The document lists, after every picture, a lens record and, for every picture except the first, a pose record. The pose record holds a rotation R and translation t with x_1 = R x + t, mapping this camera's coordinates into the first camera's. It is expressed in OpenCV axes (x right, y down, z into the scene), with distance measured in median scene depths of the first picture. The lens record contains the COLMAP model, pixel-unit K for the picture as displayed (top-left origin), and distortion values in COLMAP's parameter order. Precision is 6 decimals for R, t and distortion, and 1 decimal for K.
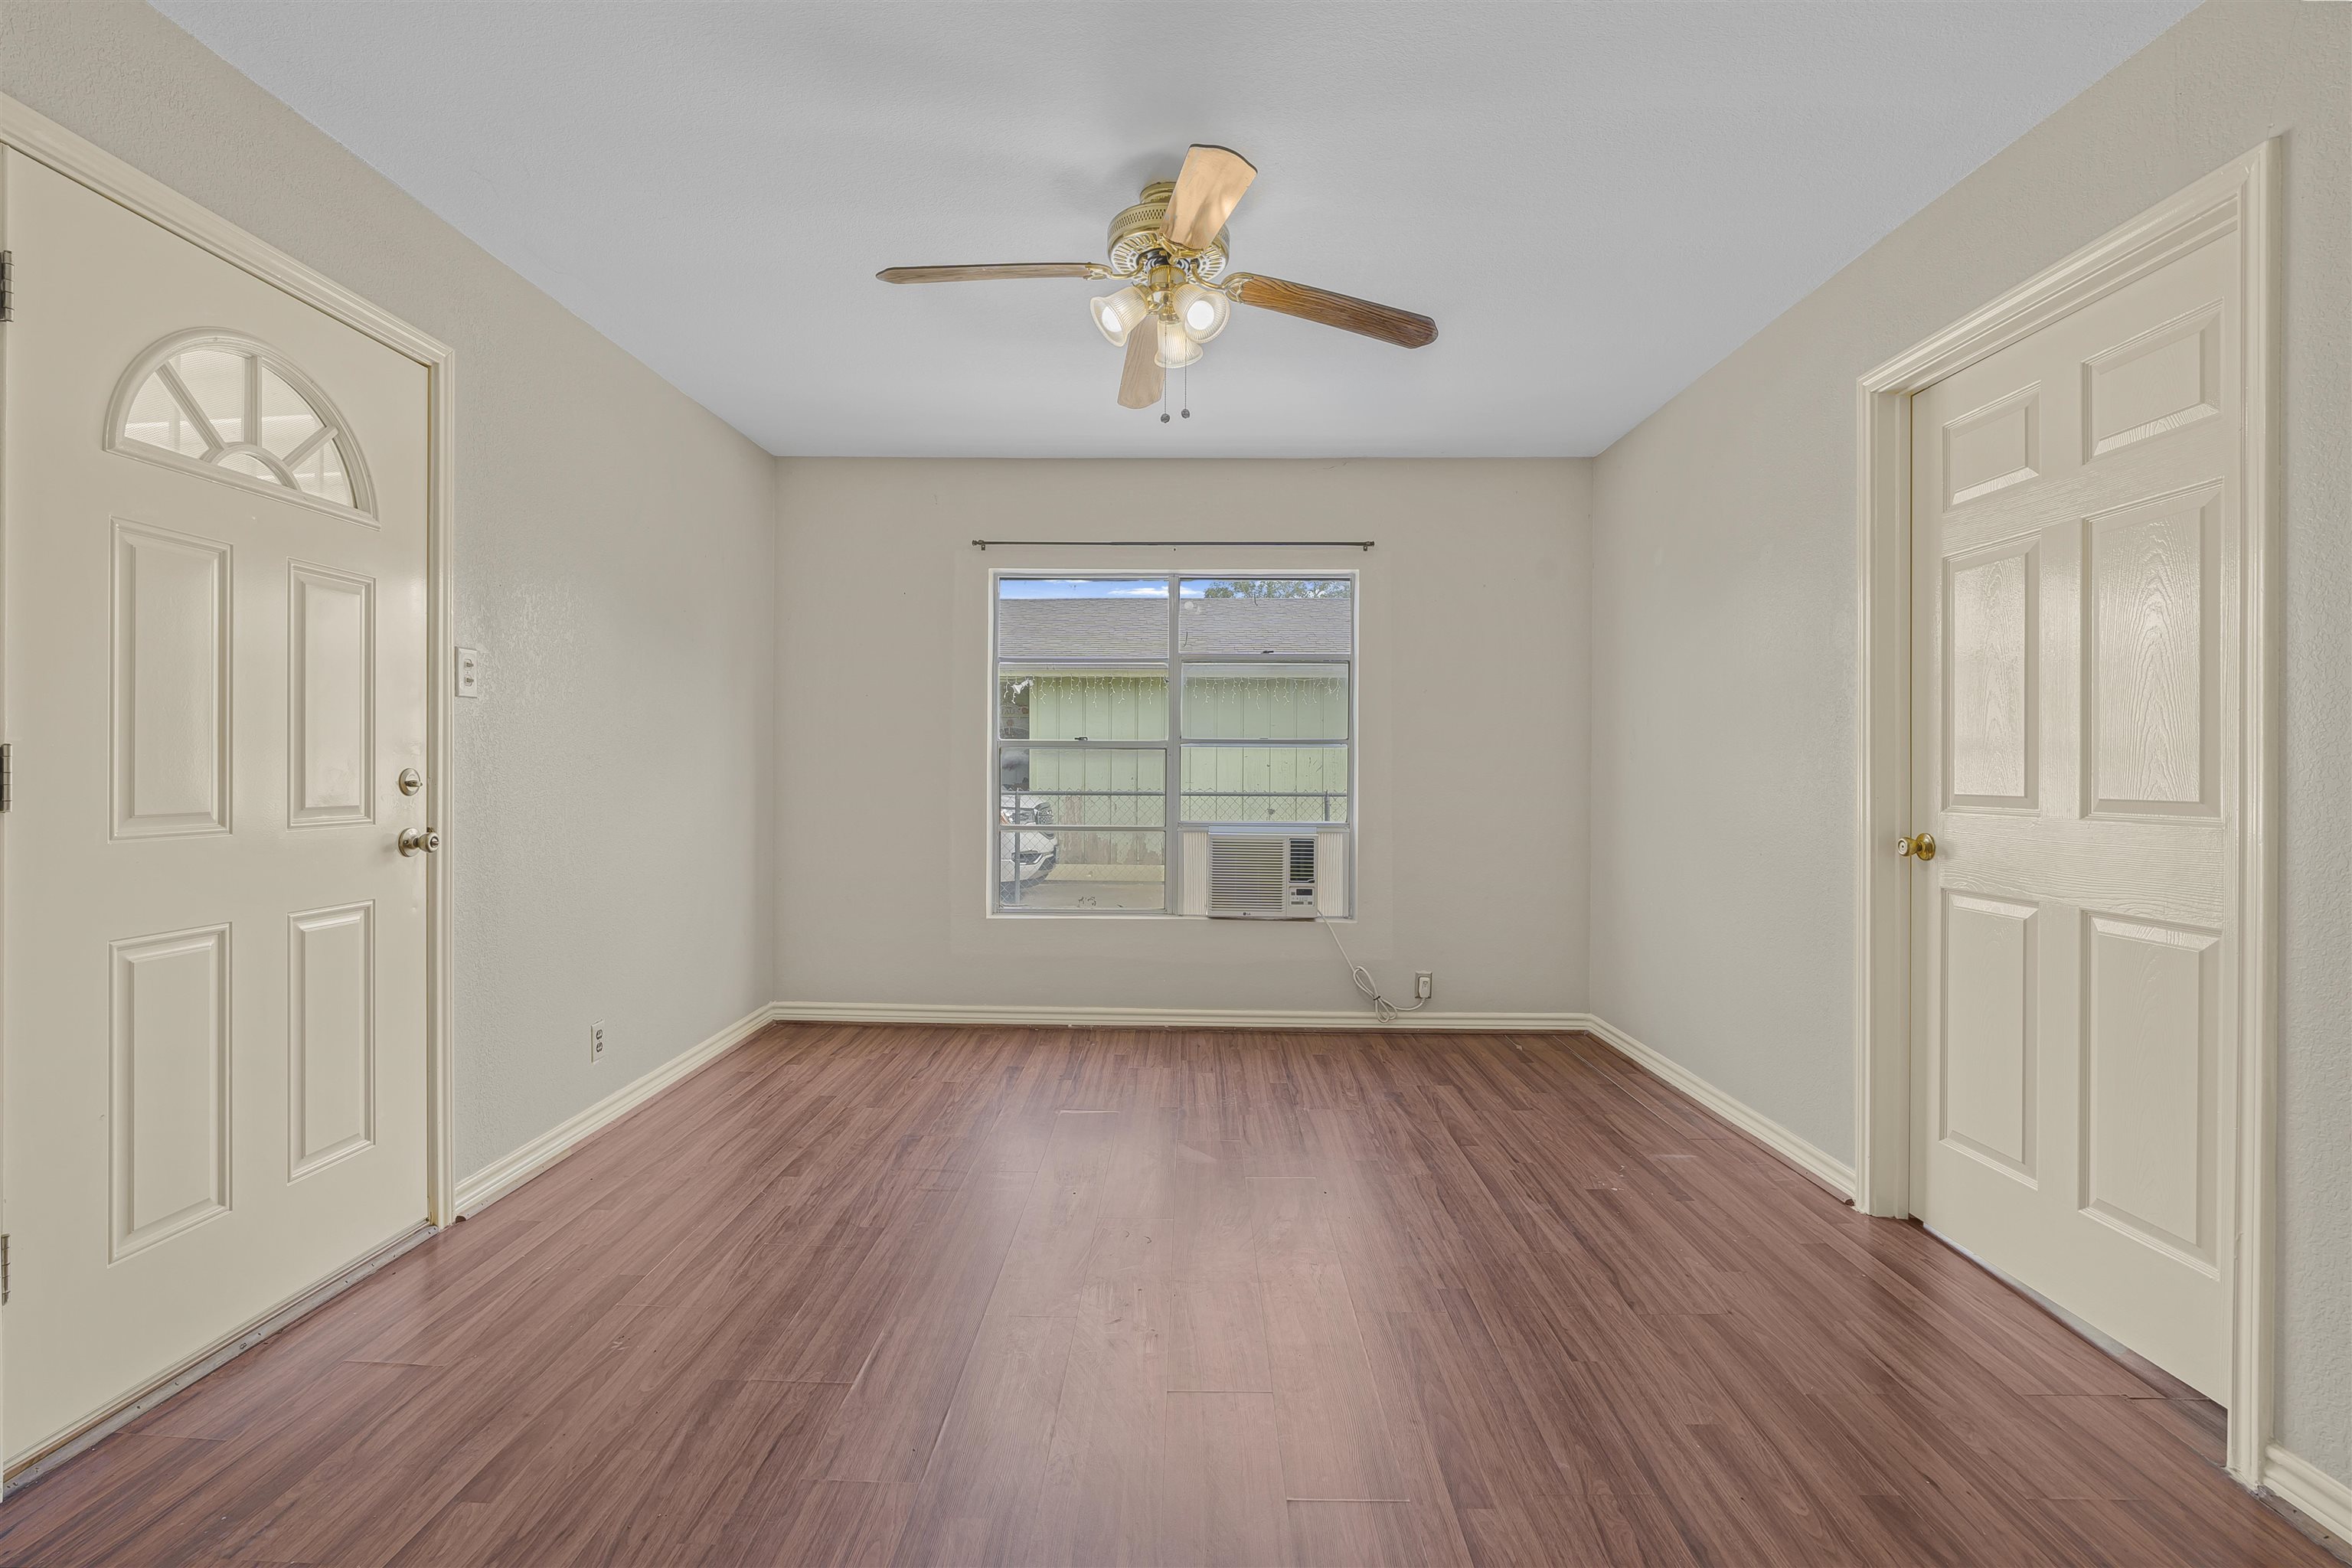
lens RADIAL K [[1070.8, 0, 1171.7], [0, 1070.8, 769.6], [0, 0, 1]] dist [0.001699, 0.007182]
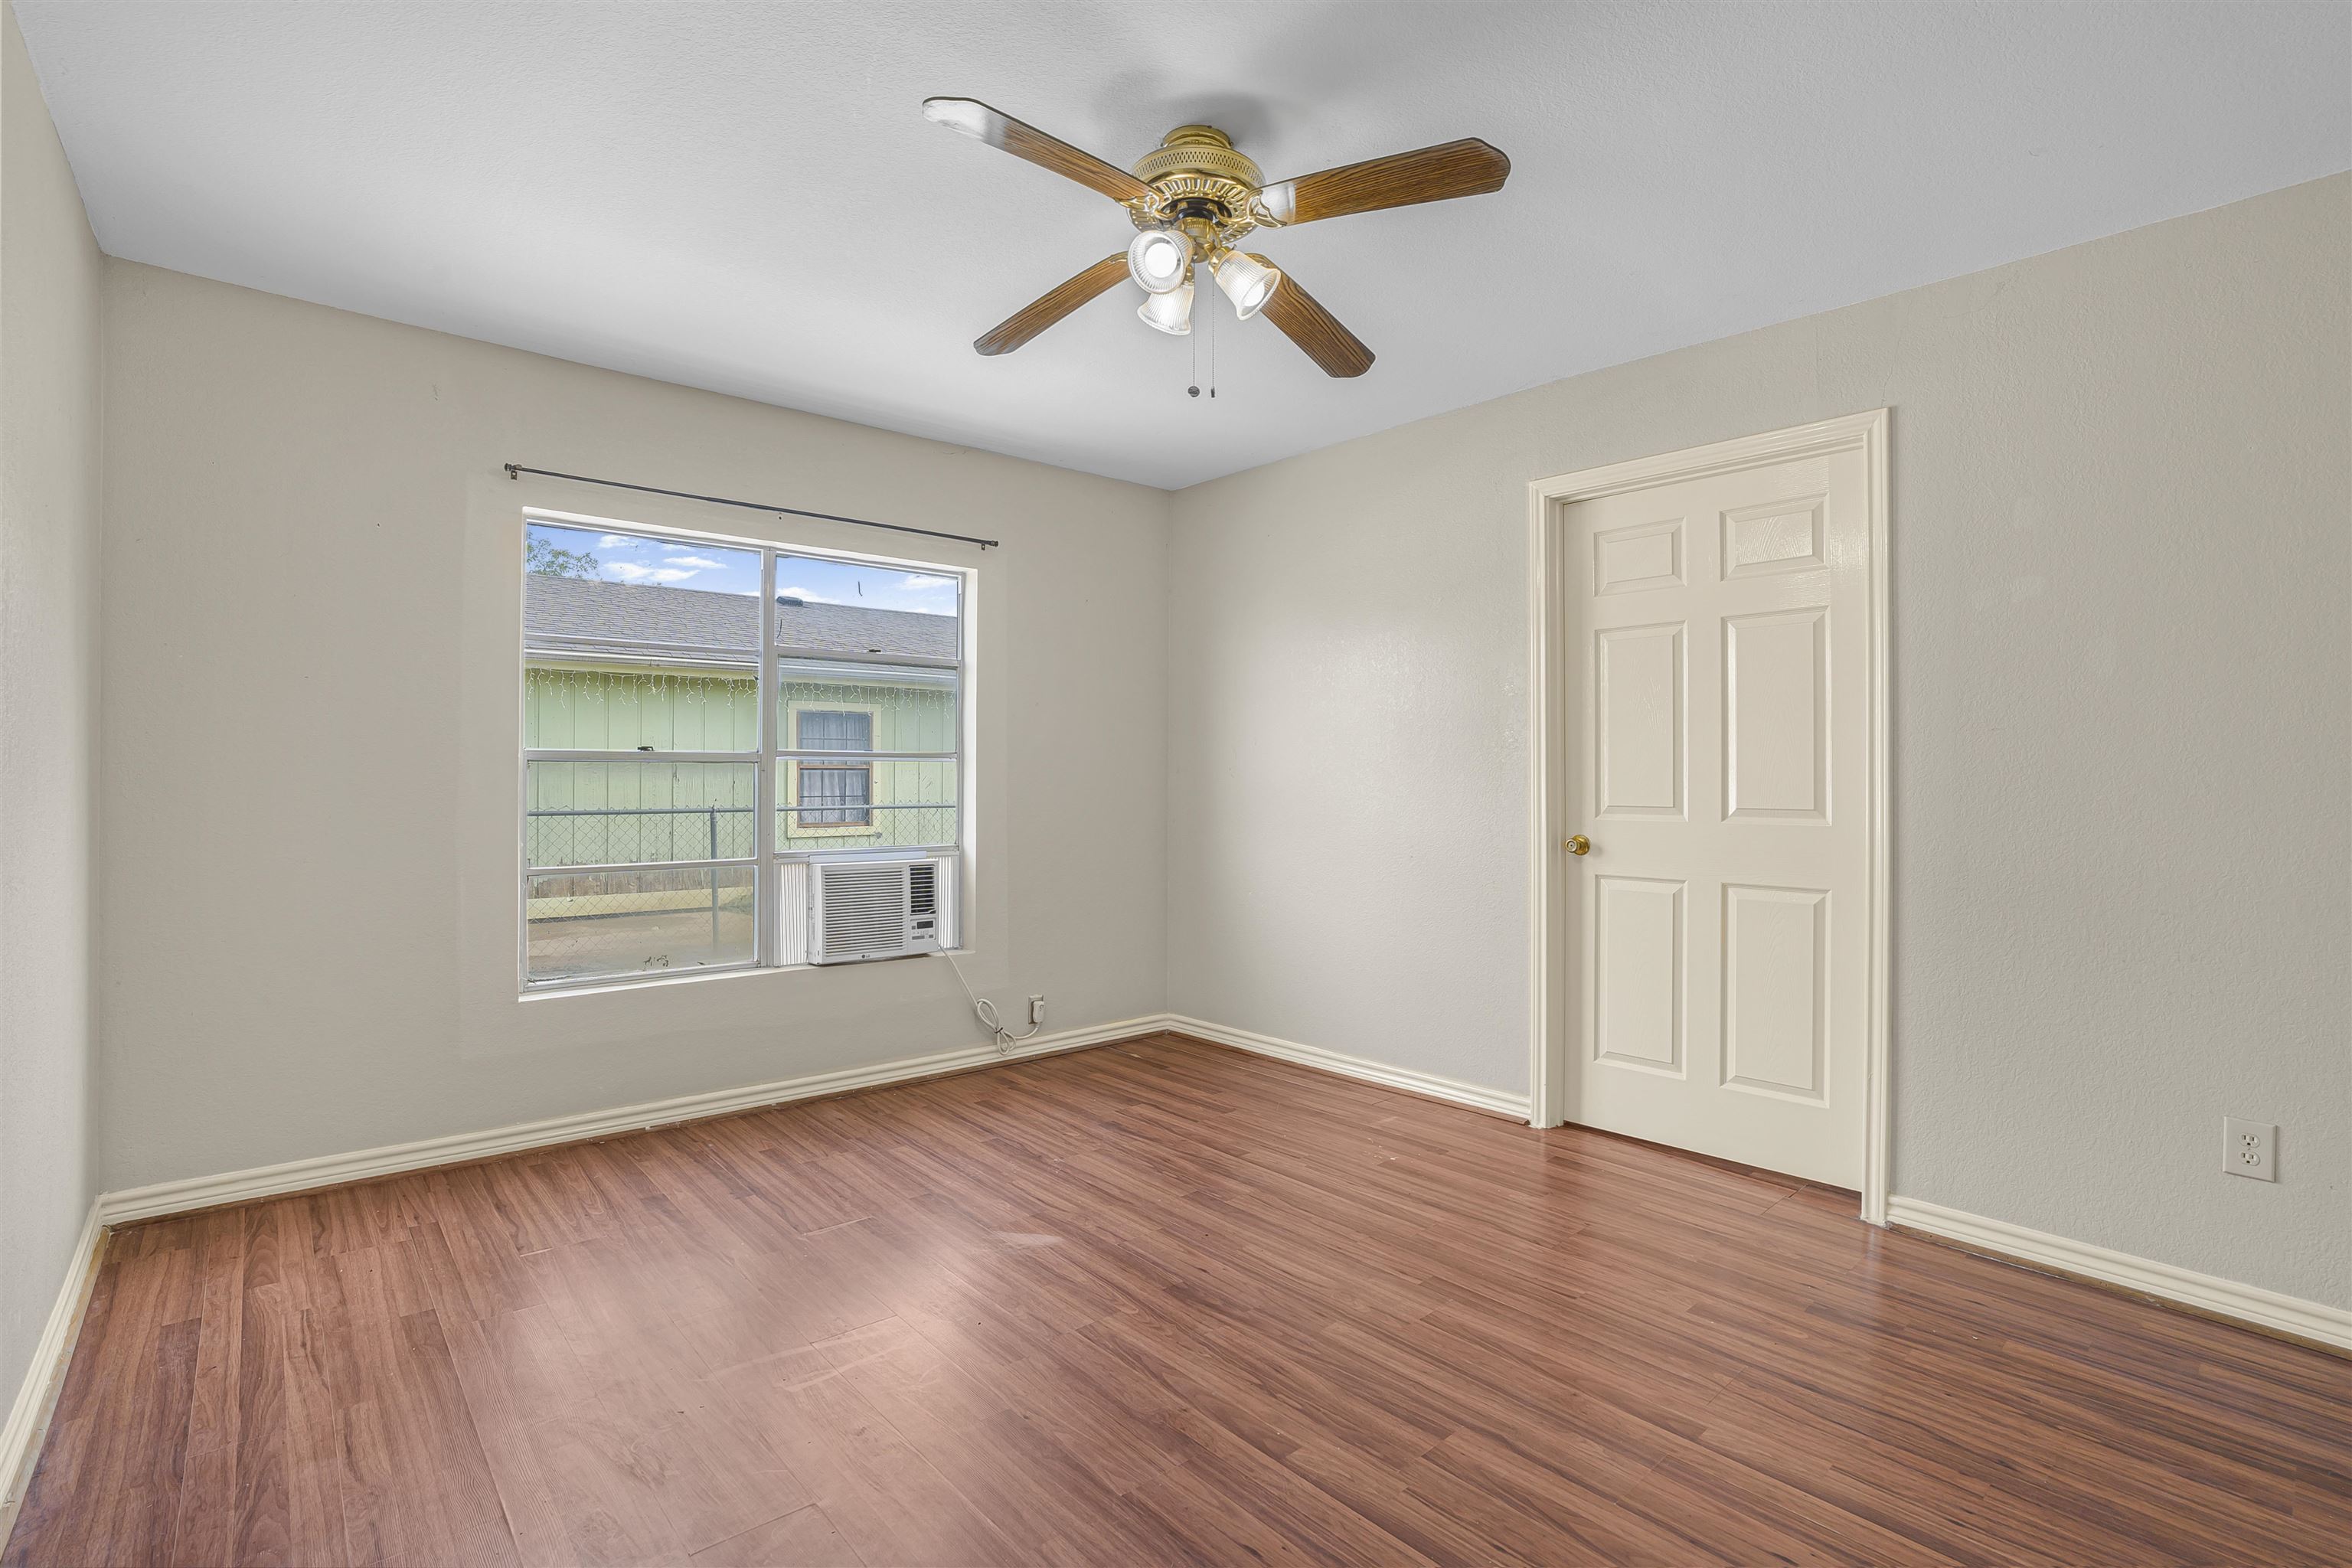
lens RADIAL K [[1096.7, 0, 1176.0], [0, 1096.7, 784.0], [0, 0, 1]] dist [-0.035067, 0.000668]
pose [[0.745323, -0.009499, 0.666636, -0.409303], [0.003625, 0.999941, 0.010196, -0.013732], [-0.666694, -0.005182, 0.745314, 0.231090]]
